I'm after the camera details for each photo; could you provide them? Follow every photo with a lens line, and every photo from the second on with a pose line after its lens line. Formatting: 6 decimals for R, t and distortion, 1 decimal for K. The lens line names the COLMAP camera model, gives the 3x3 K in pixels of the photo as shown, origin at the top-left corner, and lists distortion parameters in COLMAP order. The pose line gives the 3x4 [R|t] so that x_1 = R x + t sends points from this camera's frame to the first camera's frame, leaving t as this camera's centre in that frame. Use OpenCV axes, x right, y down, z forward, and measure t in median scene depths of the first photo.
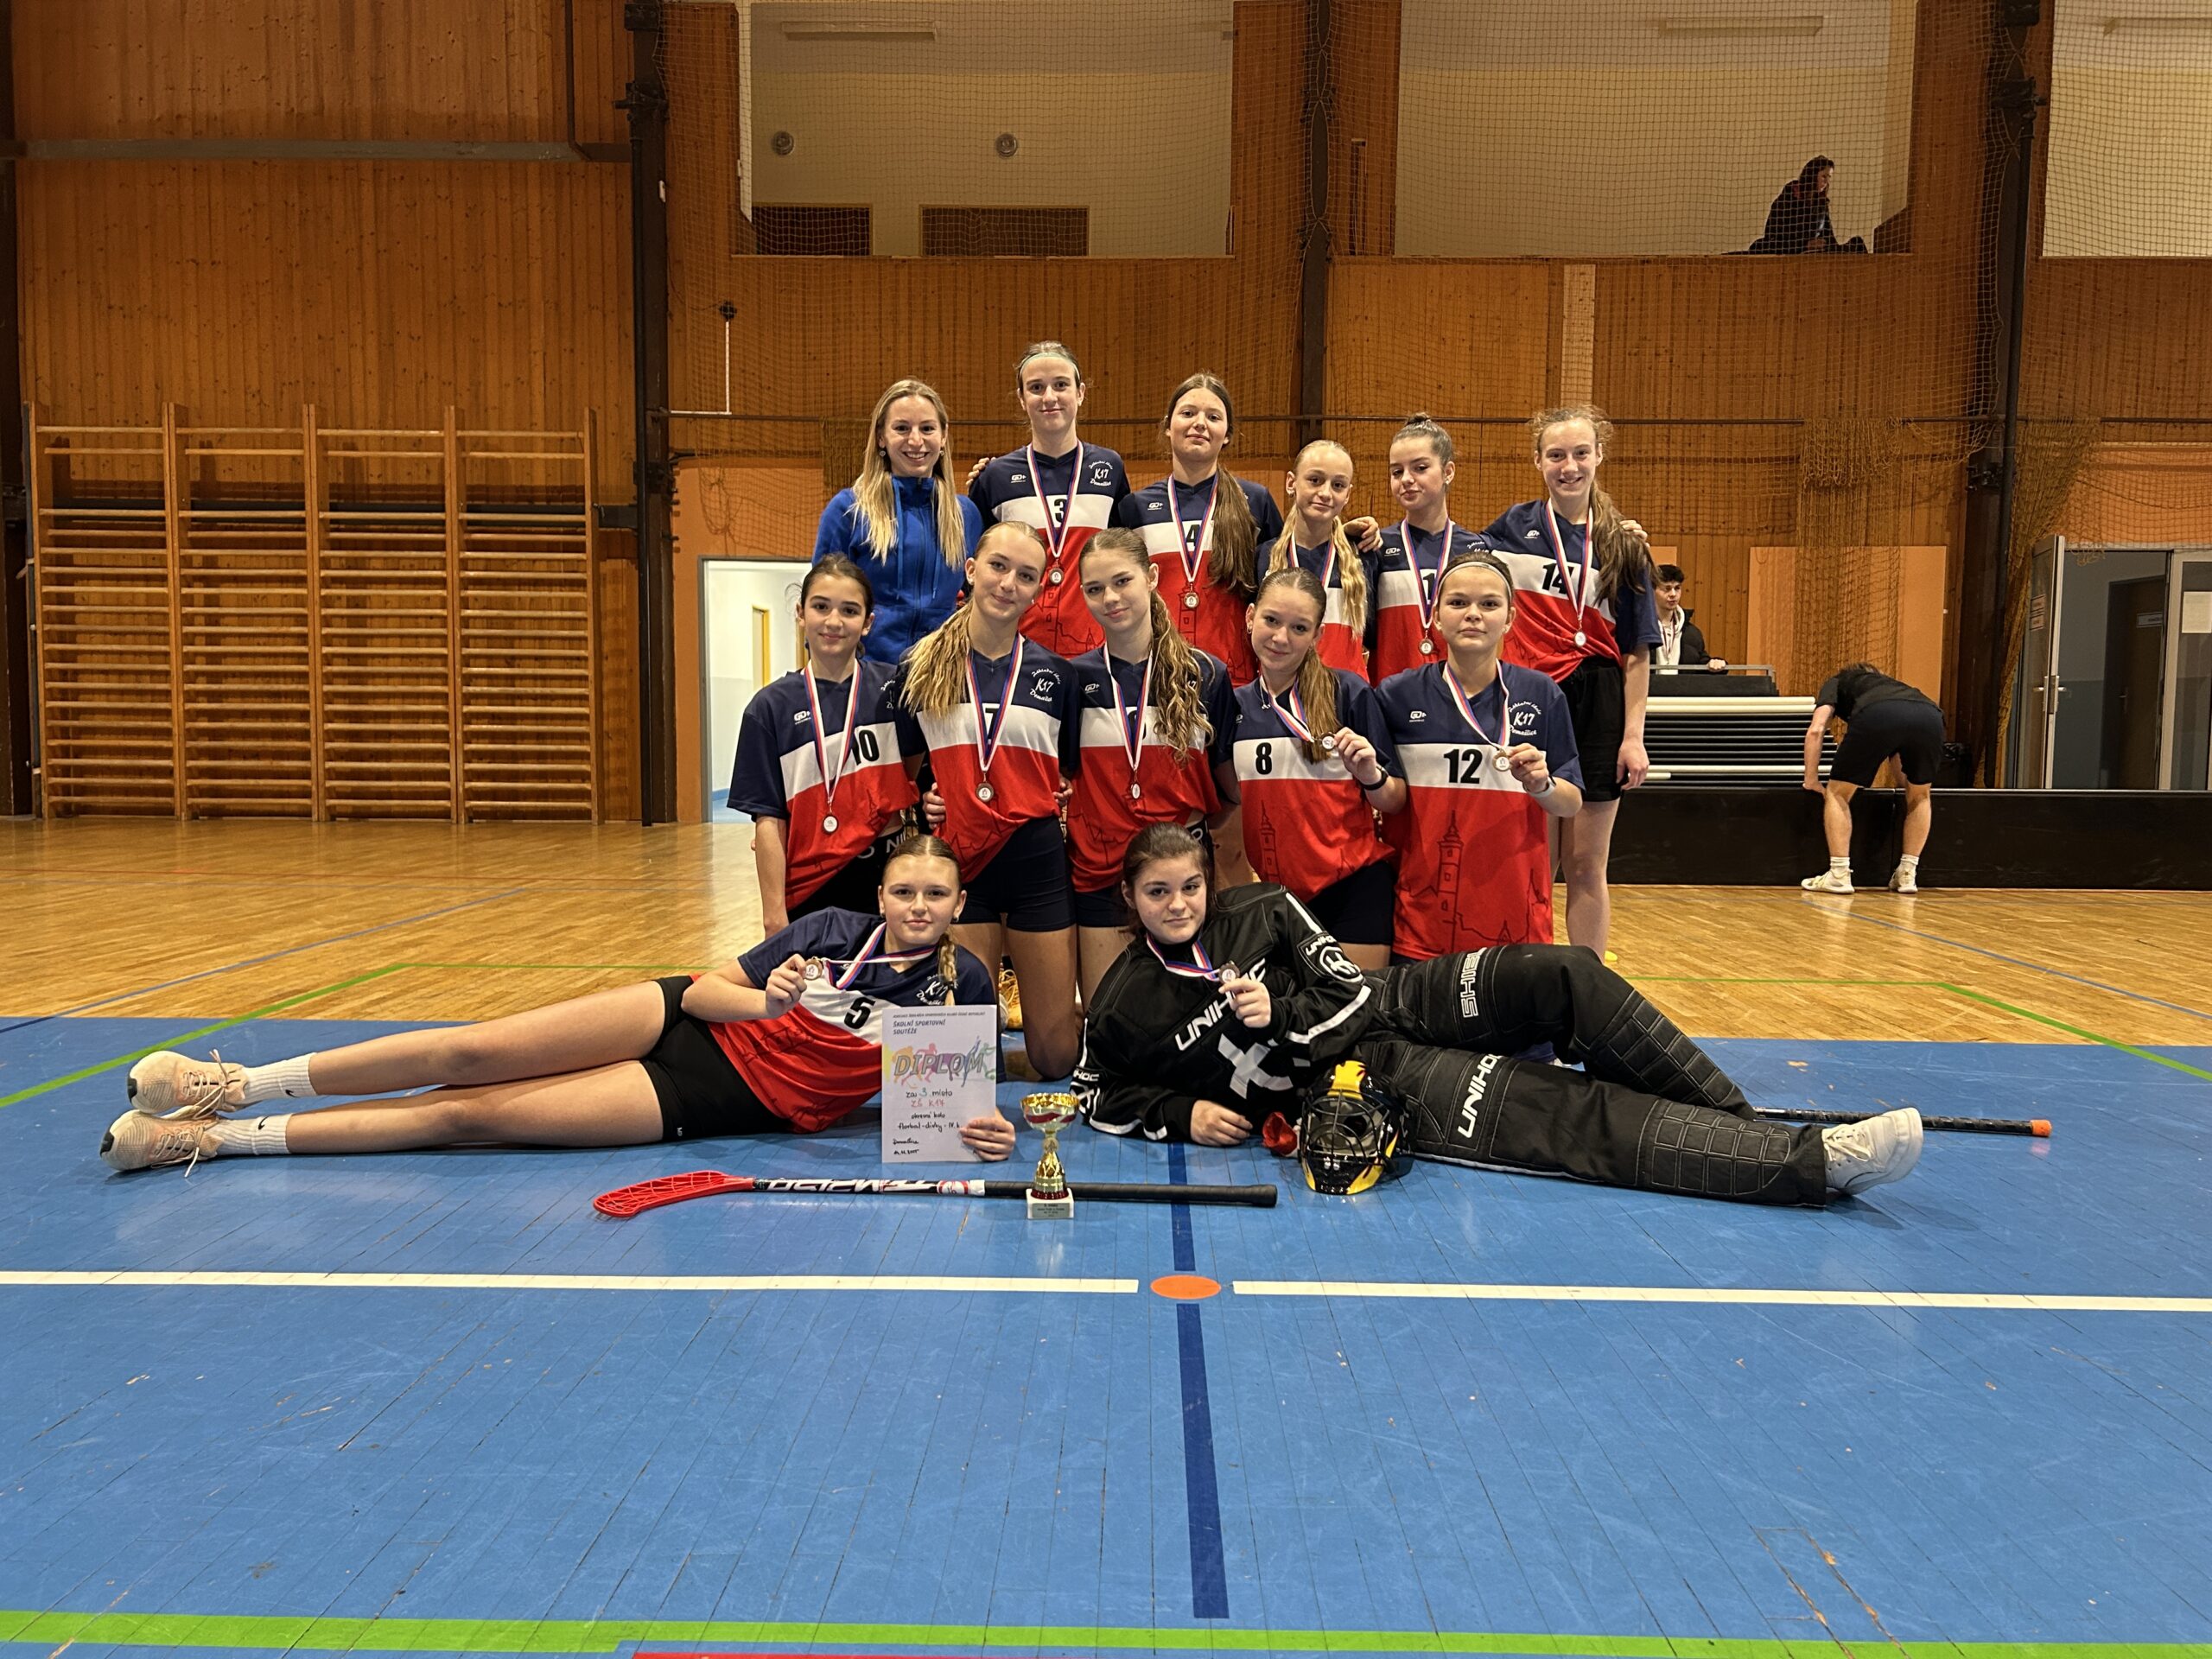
lens RADIAL K [[1635.1, 0, 1102.7], [0, 1635.1, 818.9], [0, 0, 1]] dist [0.037210, -0.022235]
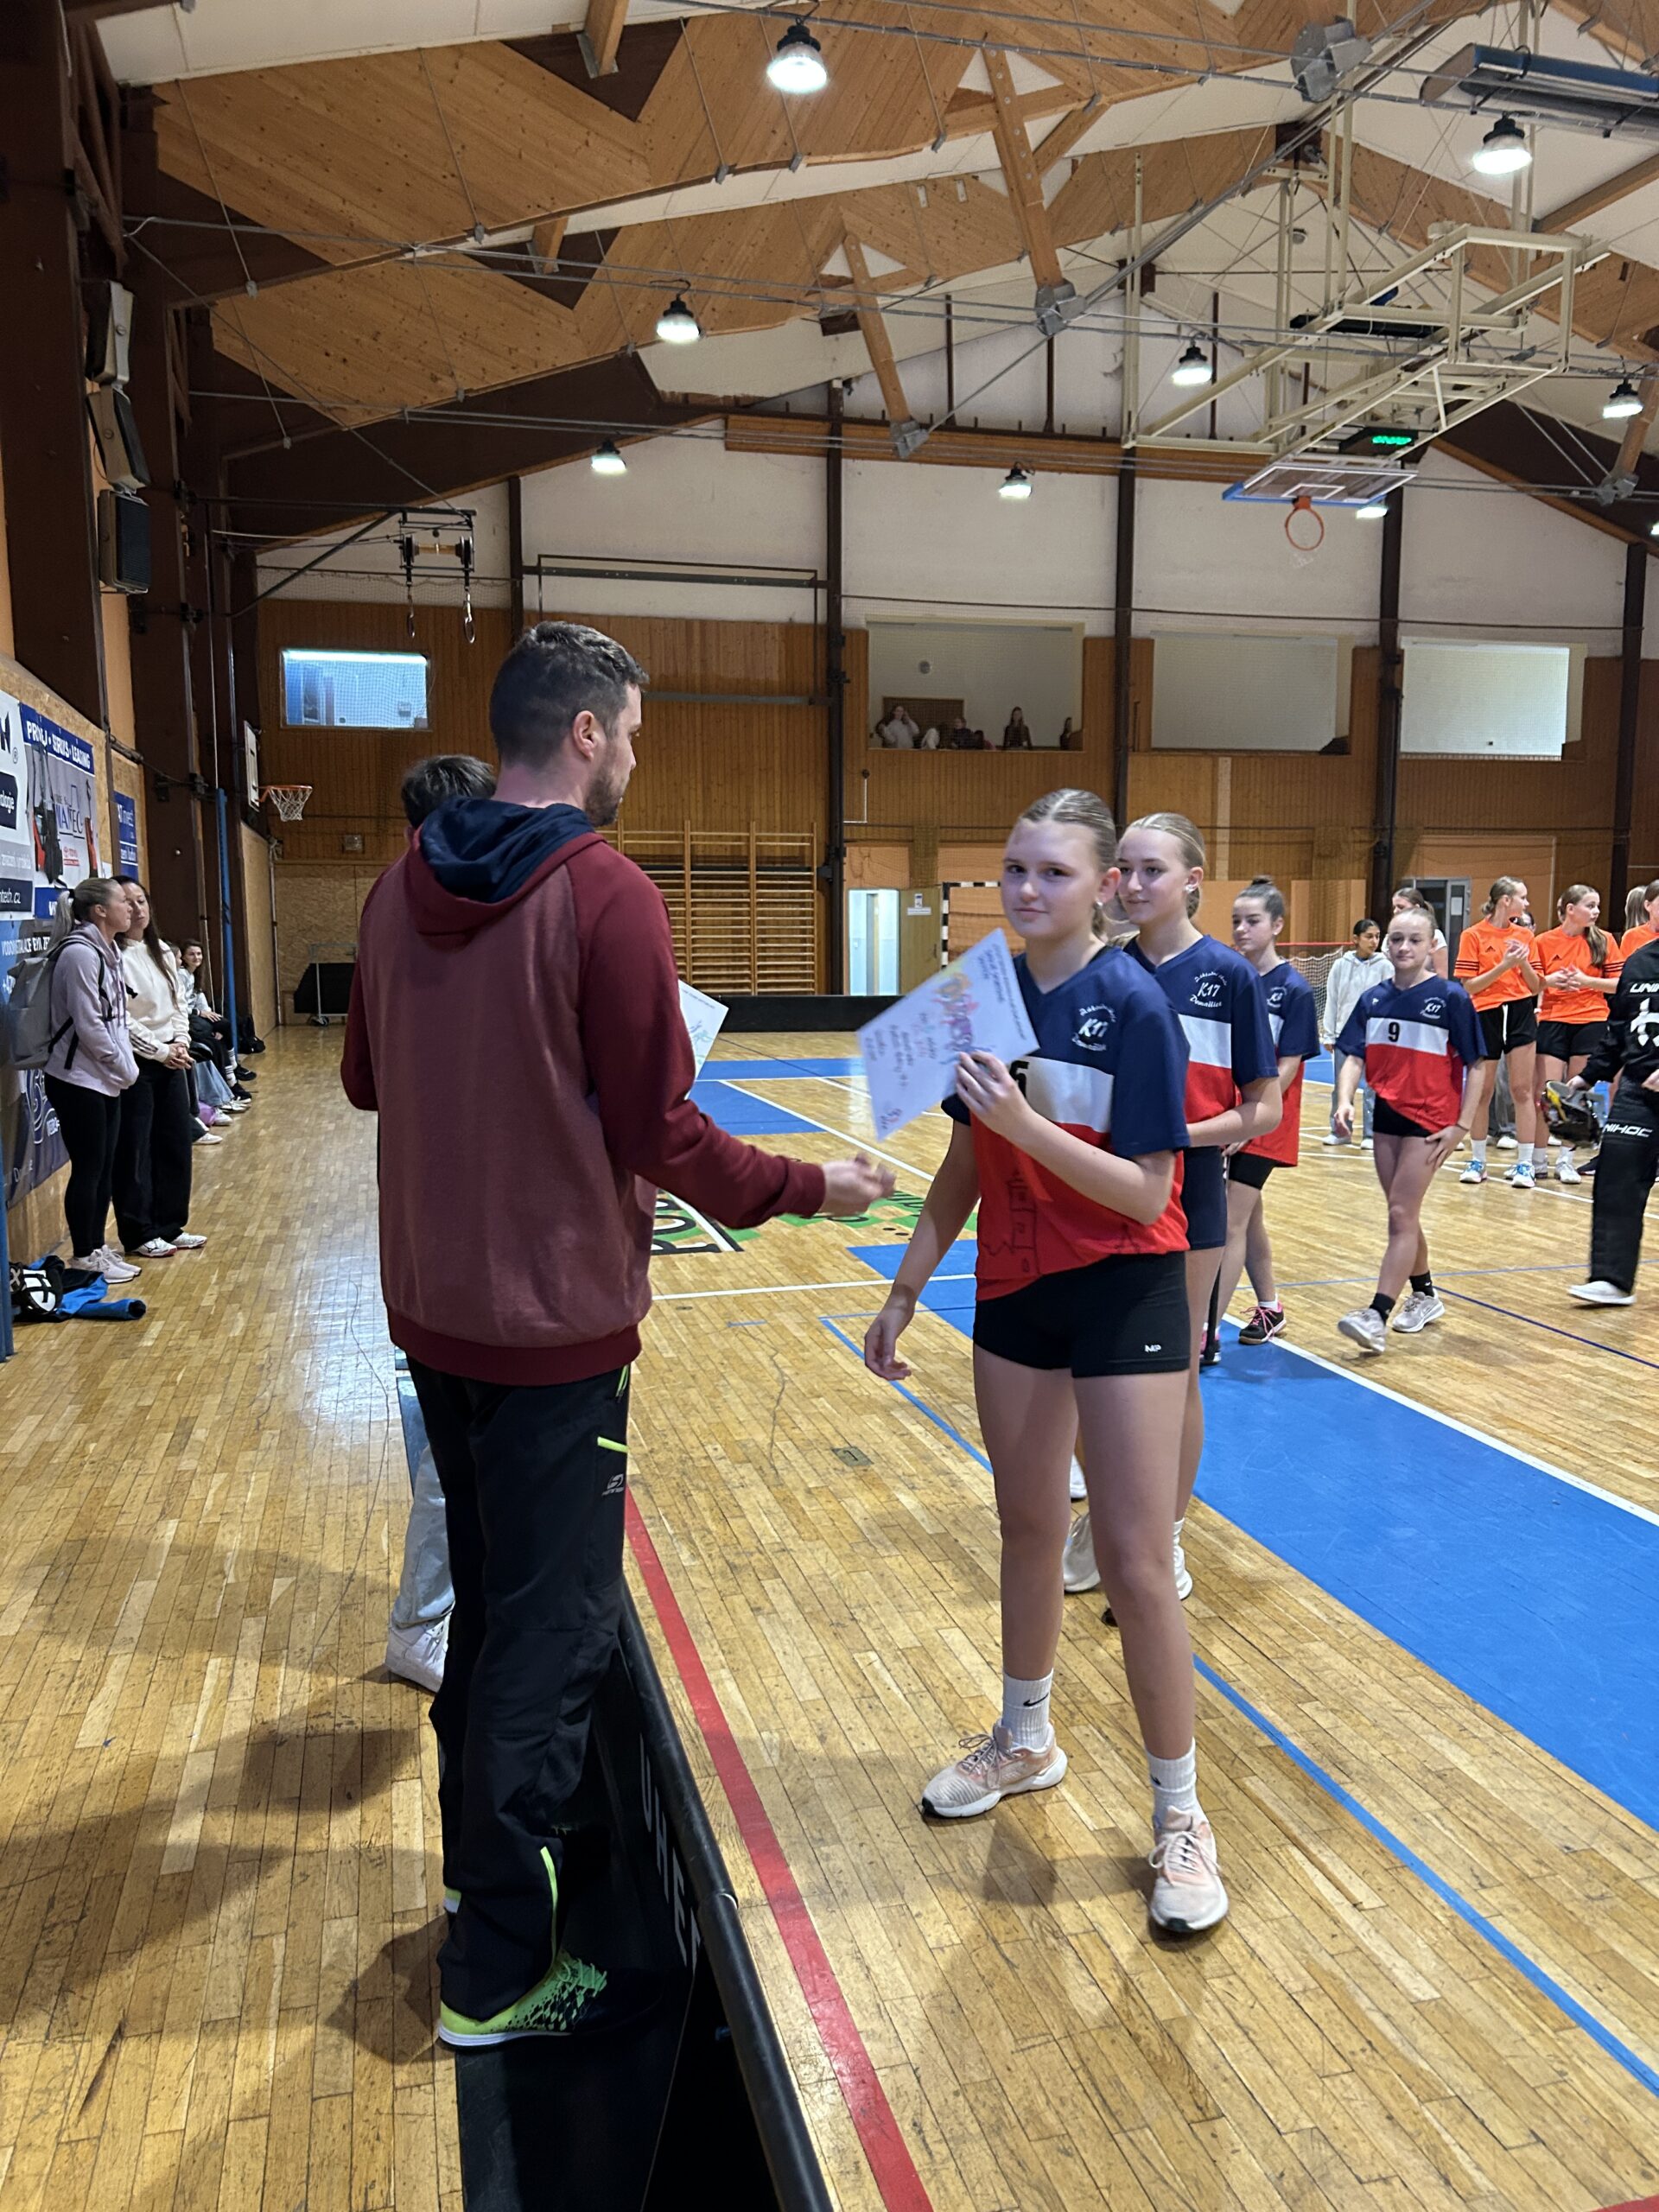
lens RADIAL K [[1635.1, 0, 831.1], [0, 1635.1, 1106.6], [0, 0, 1]] dist [0.037210, -0.022235]
pose [[0.960133, -0.046262, 0.275688, -0.883898], [0.035267, 0.998377, 0.044709, 0.026081], [-0.277309, -0.033204, 0.960207, -1.051088]]
